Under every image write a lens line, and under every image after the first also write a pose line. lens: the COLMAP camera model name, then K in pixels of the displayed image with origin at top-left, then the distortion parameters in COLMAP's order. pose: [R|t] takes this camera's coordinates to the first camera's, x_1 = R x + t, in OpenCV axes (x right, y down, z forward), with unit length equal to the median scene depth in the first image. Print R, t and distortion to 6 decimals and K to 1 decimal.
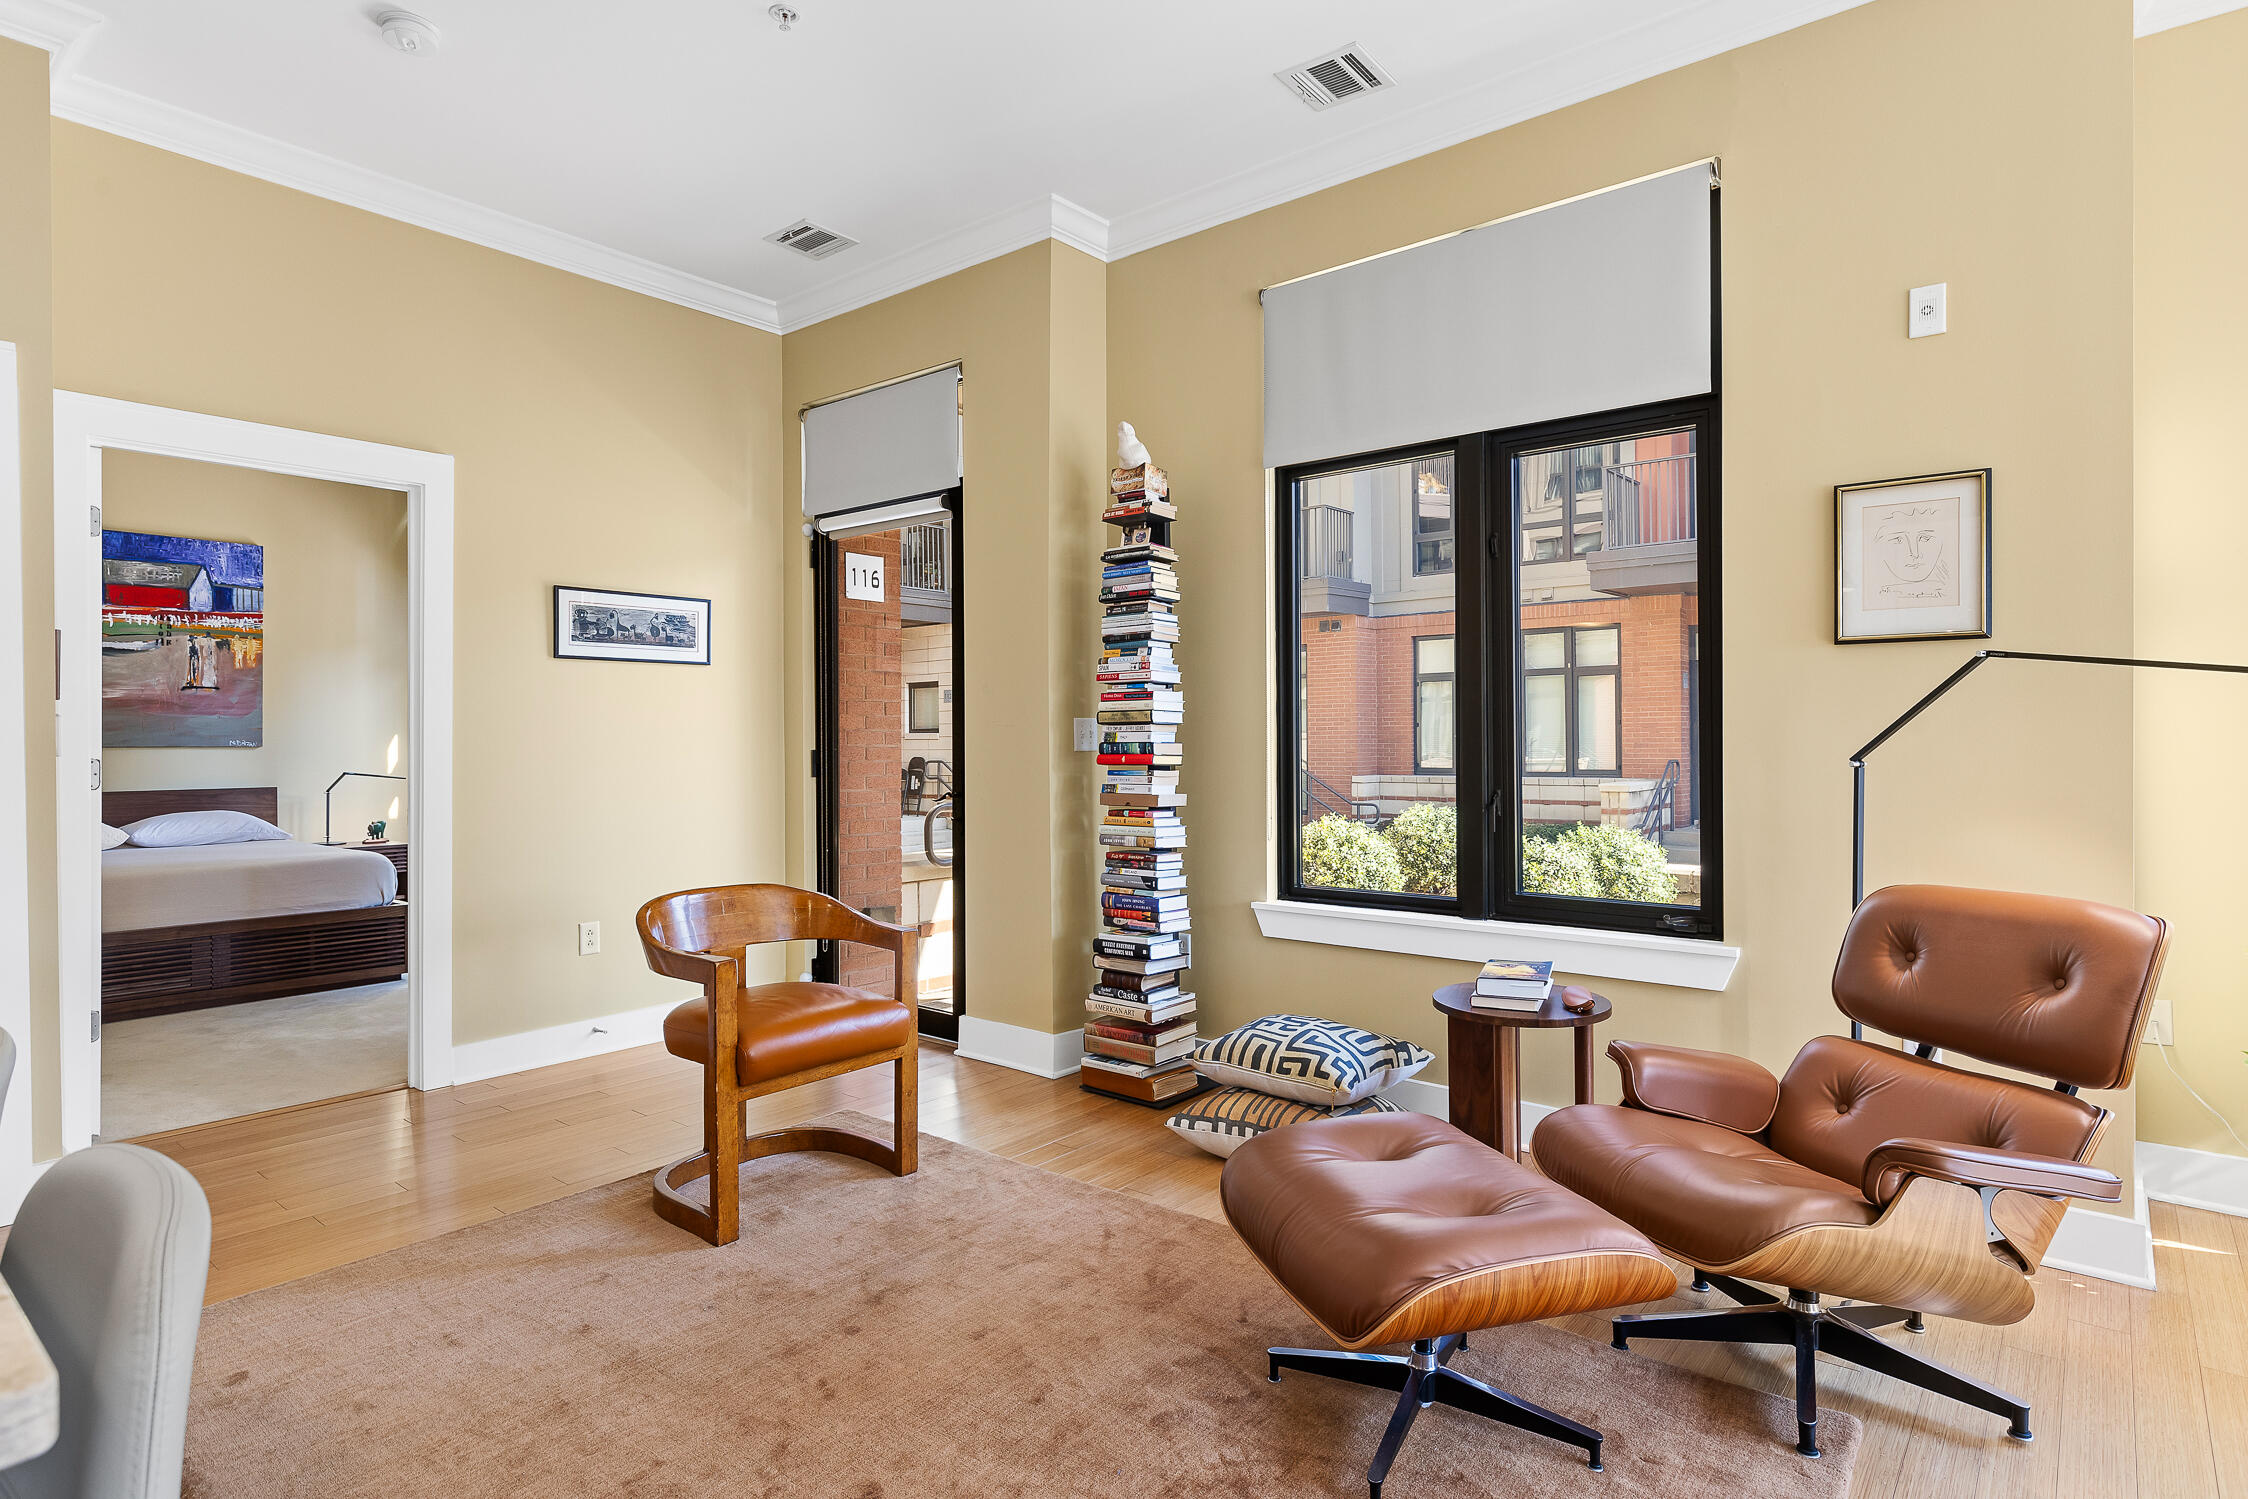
lens RADIAL K [[1313.1, 0, 1123.1], [0, 1313.1, 739.3], [0, 0, 1]] dist [0.049305, 0.002111]
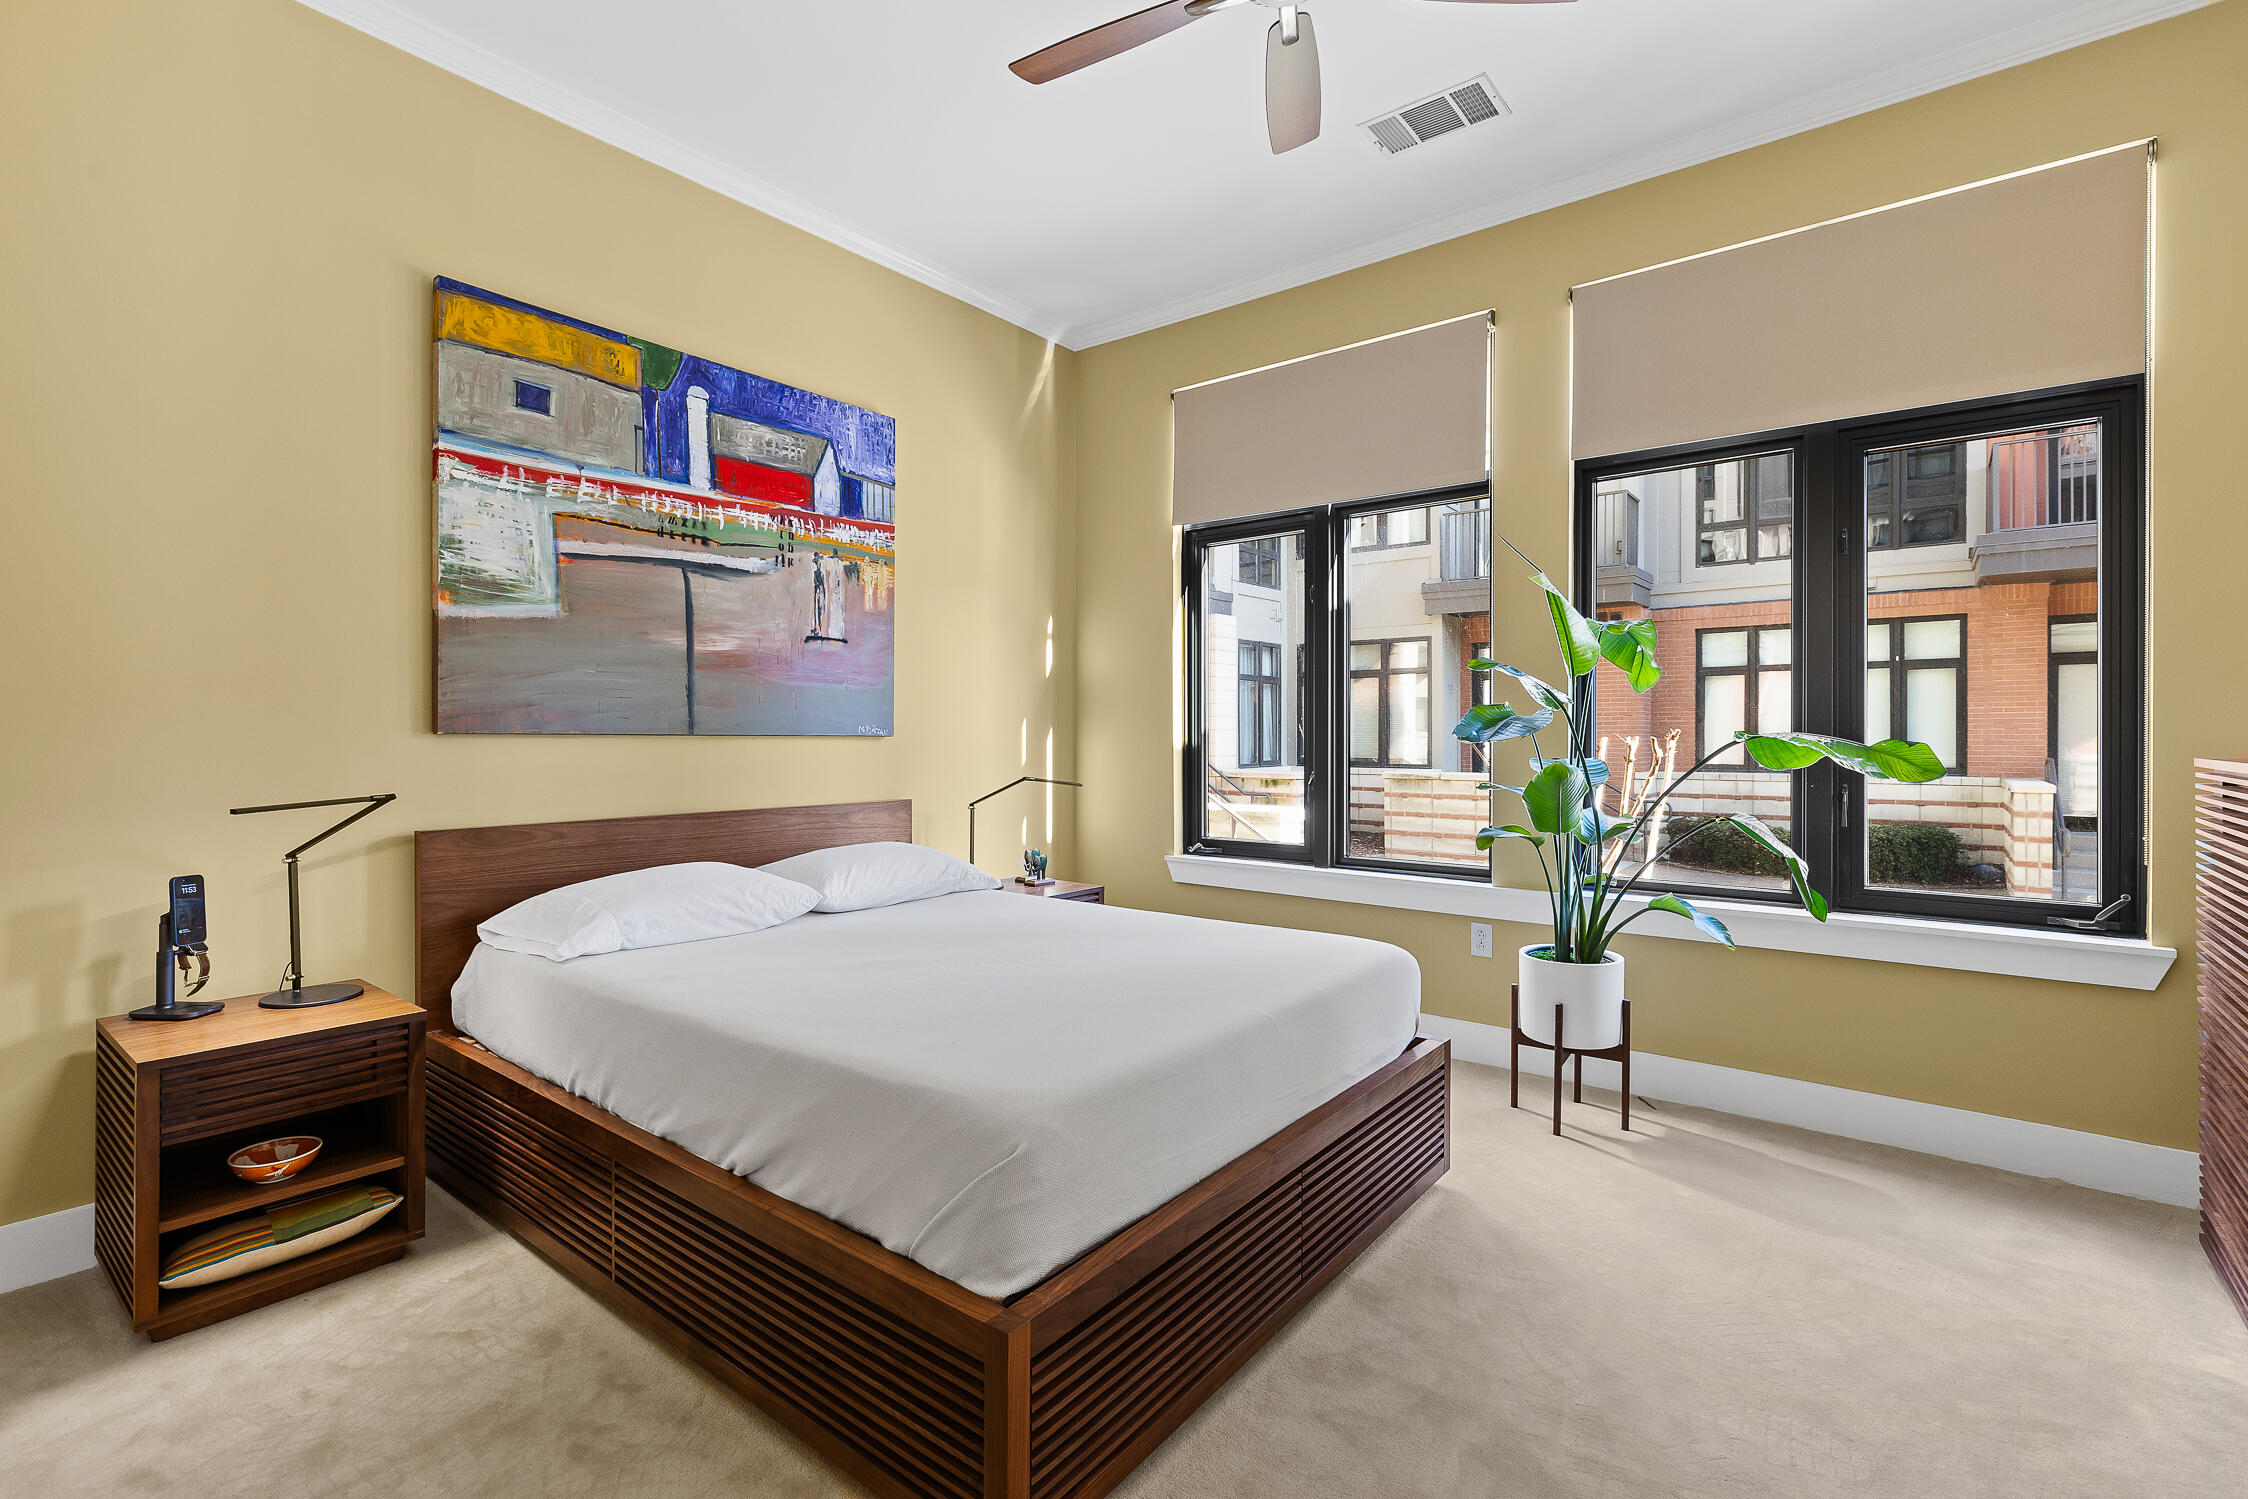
lens RADIAL K [[1002.6, 0, 1125.9], [0, 1002.6, 752.6], [0, 0, 1]] dist [-0.001056, -0.000006]
pose [[0.997479, 0.001252, 0.070952, -0.572705], [-0.002777, 0.999767, 0.021405, 0.003317], [-0.070908, -0.021548, 0.997250, 0.522506]]
